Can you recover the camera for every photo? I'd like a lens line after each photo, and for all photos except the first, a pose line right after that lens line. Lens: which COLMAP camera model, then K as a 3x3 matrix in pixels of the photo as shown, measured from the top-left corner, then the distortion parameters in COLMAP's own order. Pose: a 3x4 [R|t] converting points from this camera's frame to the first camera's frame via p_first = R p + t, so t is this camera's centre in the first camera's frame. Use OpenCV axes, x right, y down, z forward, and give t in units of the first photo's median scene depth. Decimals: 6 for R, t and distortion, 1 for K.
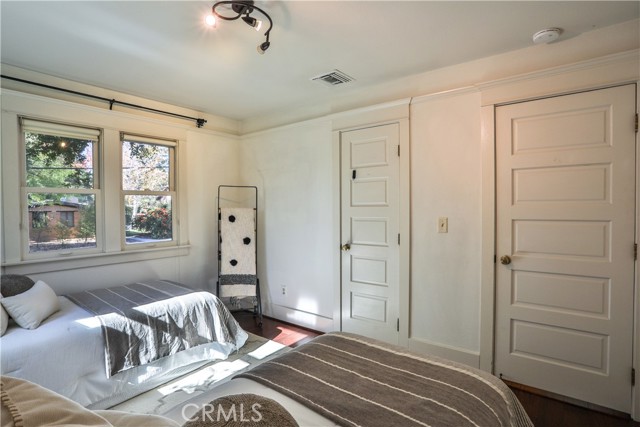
lens RADIAL K [[330.0, 0, 319.3], [0, 330.0, 213.3], [0, 0, 1]] dist [-0.056836, 0.018368]
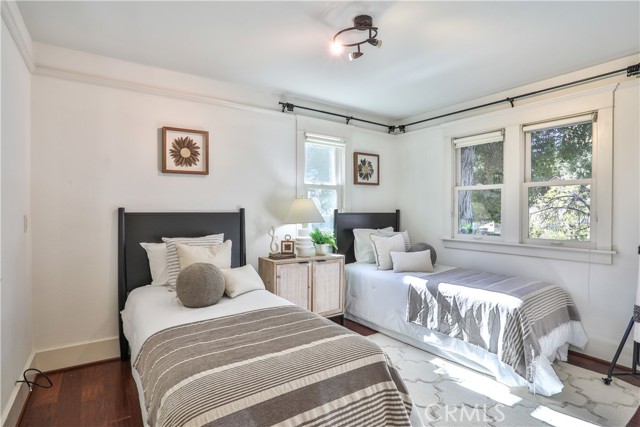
lens RADIAL K [[330.0, 0, 319.4], [0, 330.0, 214.1], [0, 0, 1]] dist [-0.056836, 0.018368]
pose [[-0.297118, 0.018603, -0.954659, 0.693569], [-0.017146, 0.999545, 0.024814, 0.014991], [0.954687, 0.023742, -0.296664, 0.902816]]
